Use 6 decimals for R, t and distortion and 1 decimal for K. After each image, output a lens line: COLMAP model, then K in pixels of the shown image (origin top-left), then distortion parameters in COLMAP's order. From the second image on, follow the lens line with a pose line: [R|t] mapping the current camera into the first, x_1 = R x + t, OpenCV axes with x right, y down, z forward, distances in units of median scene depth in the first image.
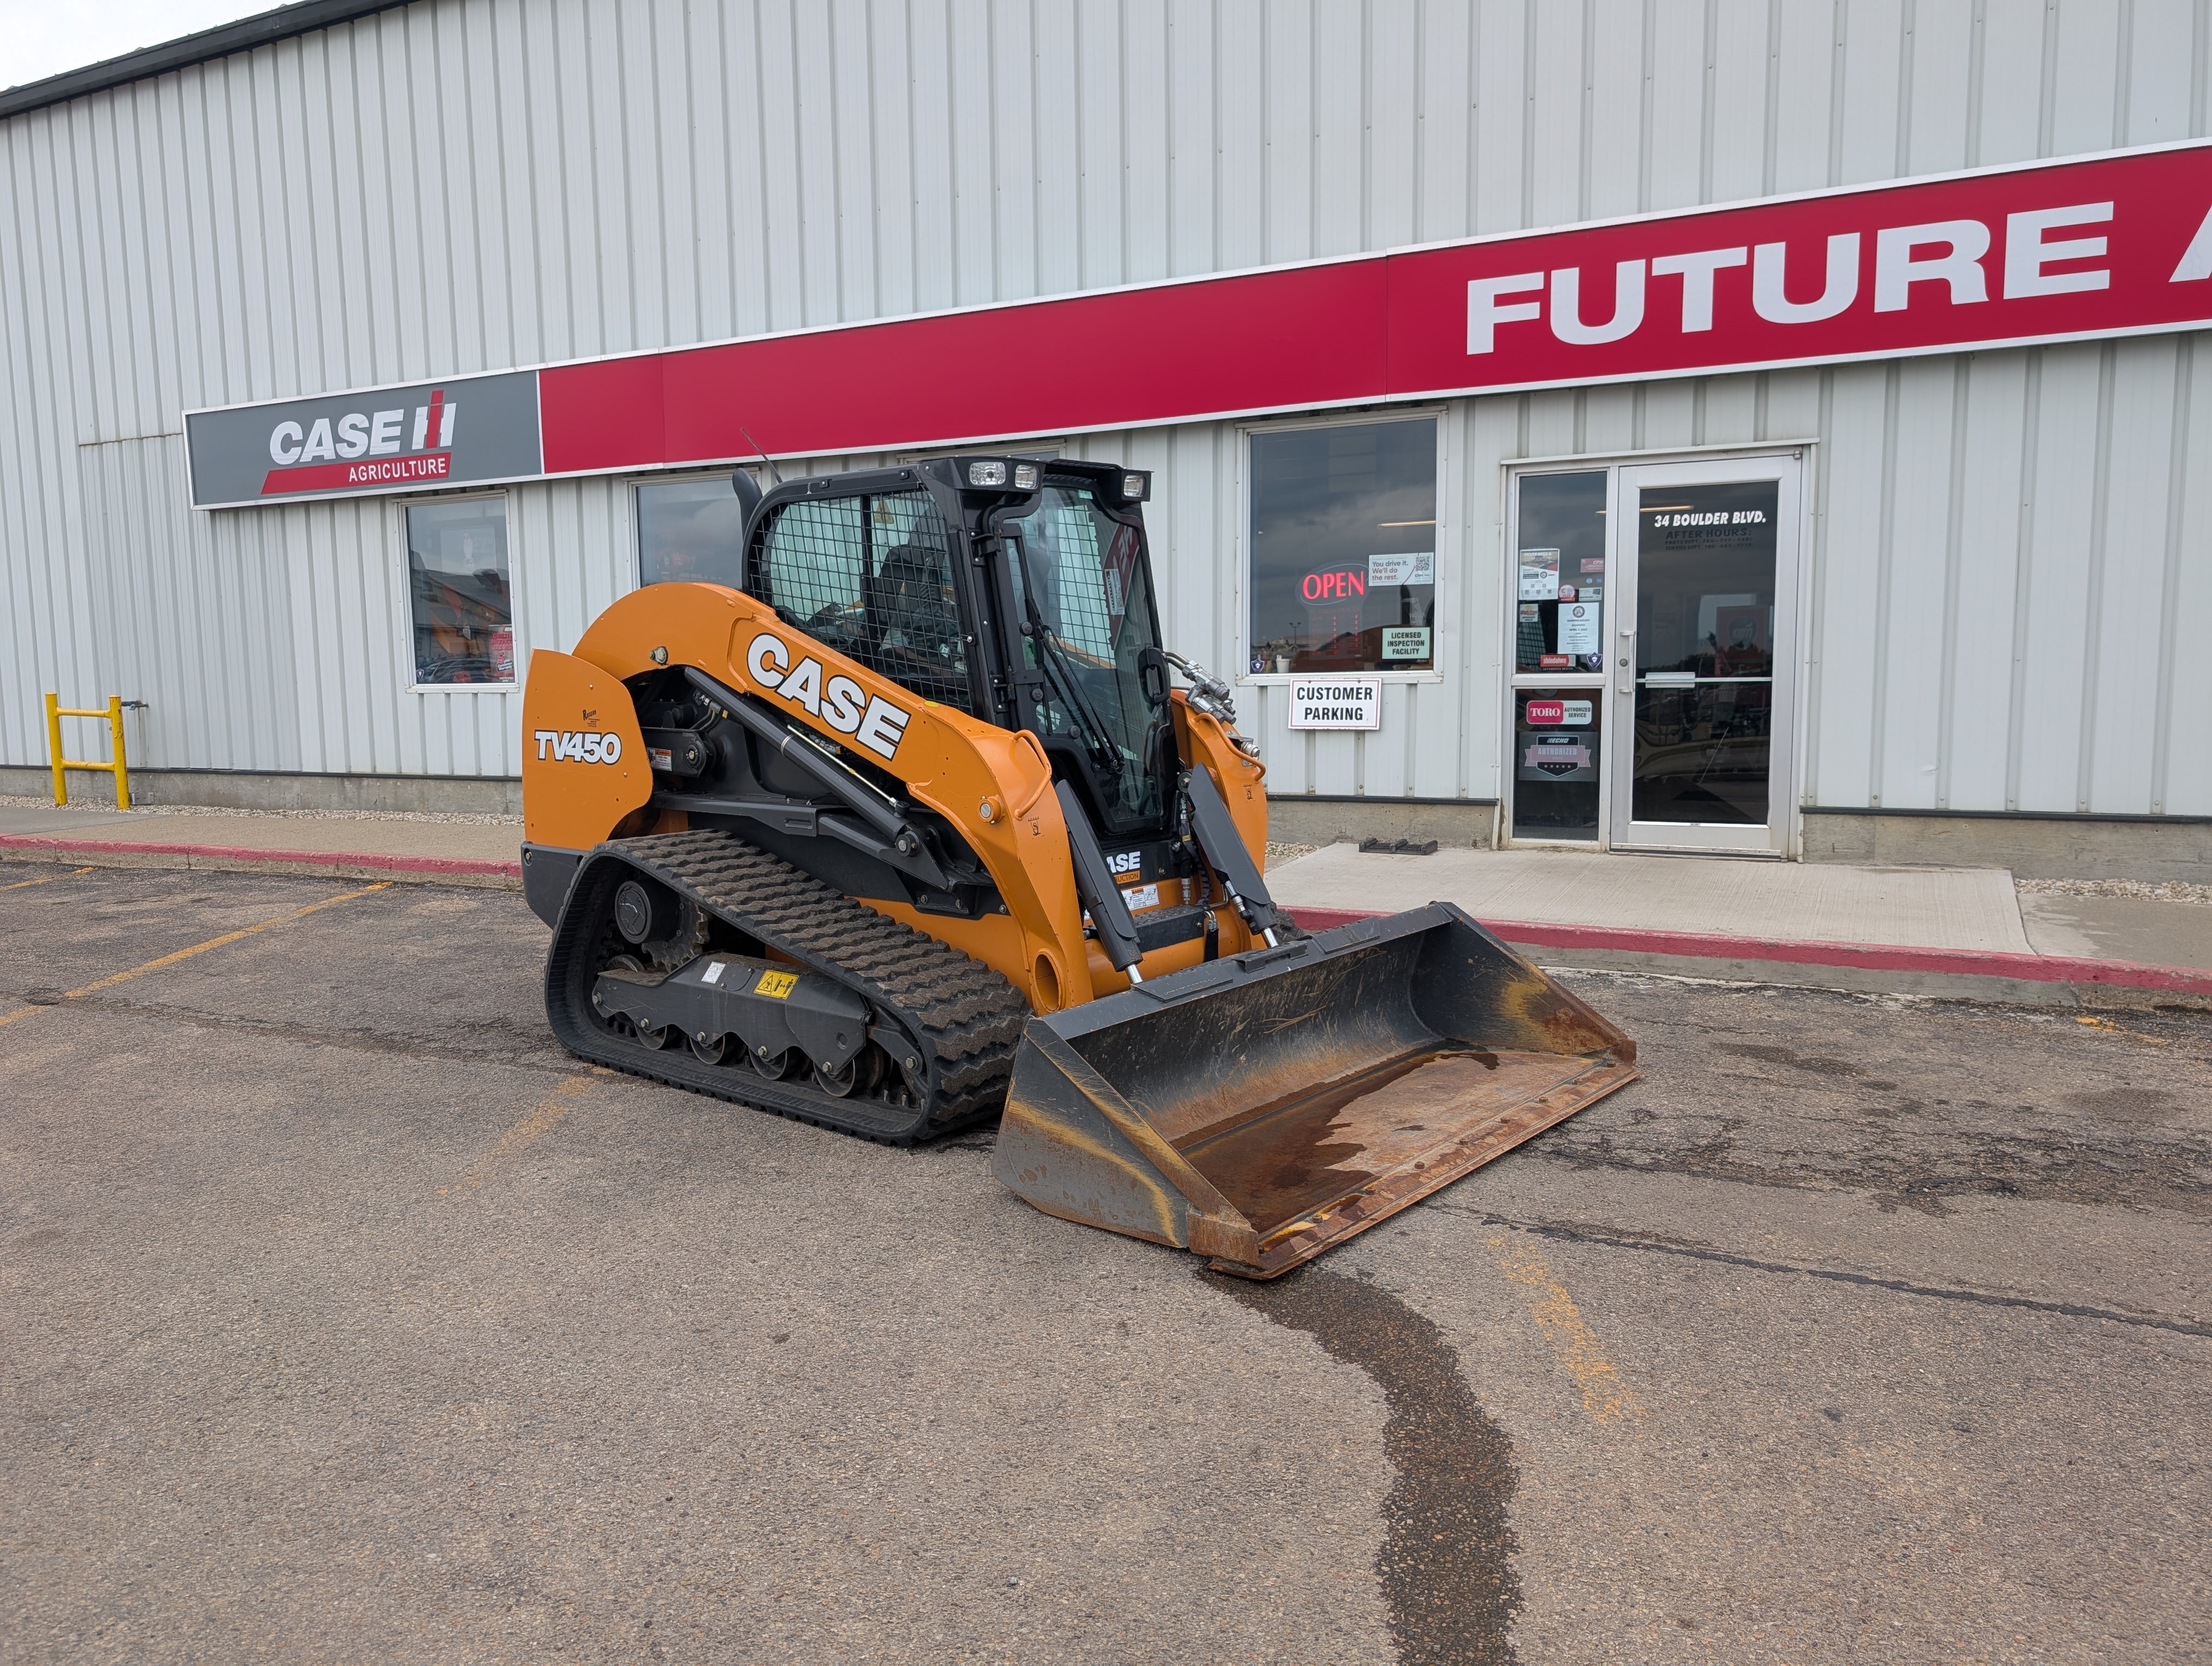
lens RADIAL K [[1588.2, 0, 1103.5], [0, 1588.2, 850.8], [0, 0, 1]] dist [0.008977, -0.008611]
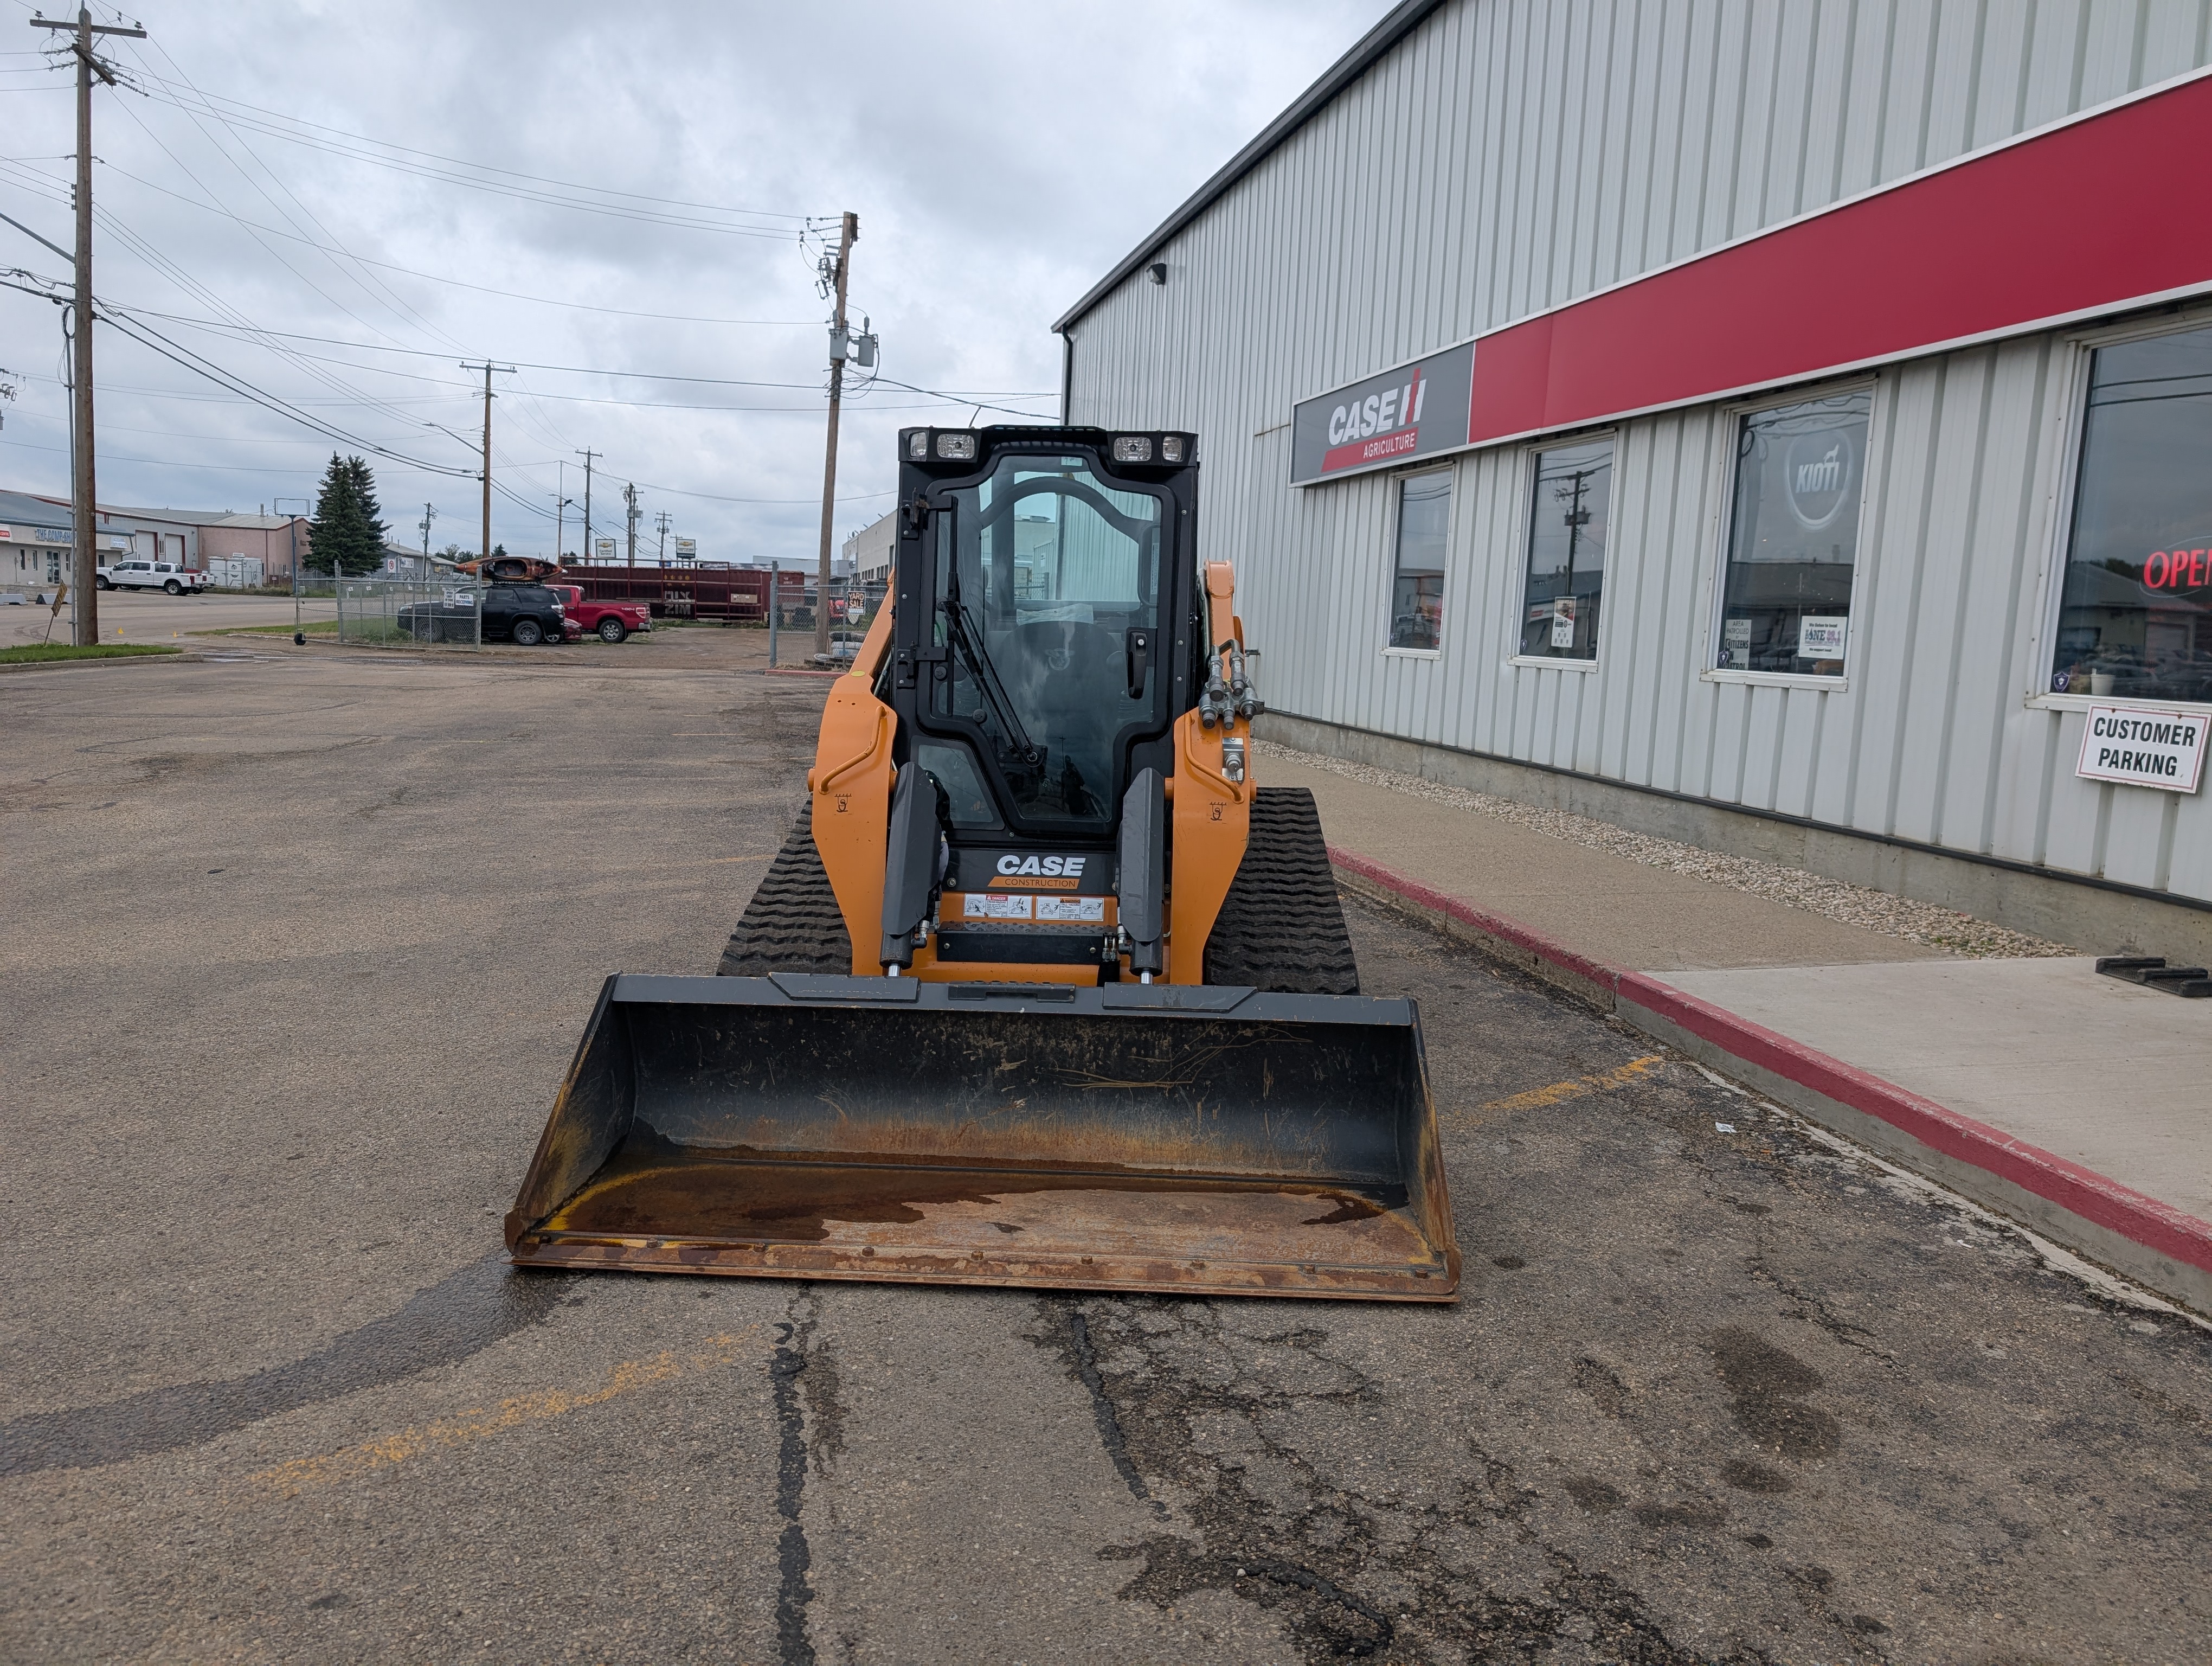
lens RADIAL K [[1615.4, 0, 1093.2], [0, 1615.4, 805.2], [0, 0, 1]] dist [0.011497, -0.006088]
pose [[0.613934, 0.132844, -0.778099, 0.458496], [-0.141313, 0.988309, 0.057234, -0.051409], [0.776605, 0.074817, 0.625529, 0.271834]]
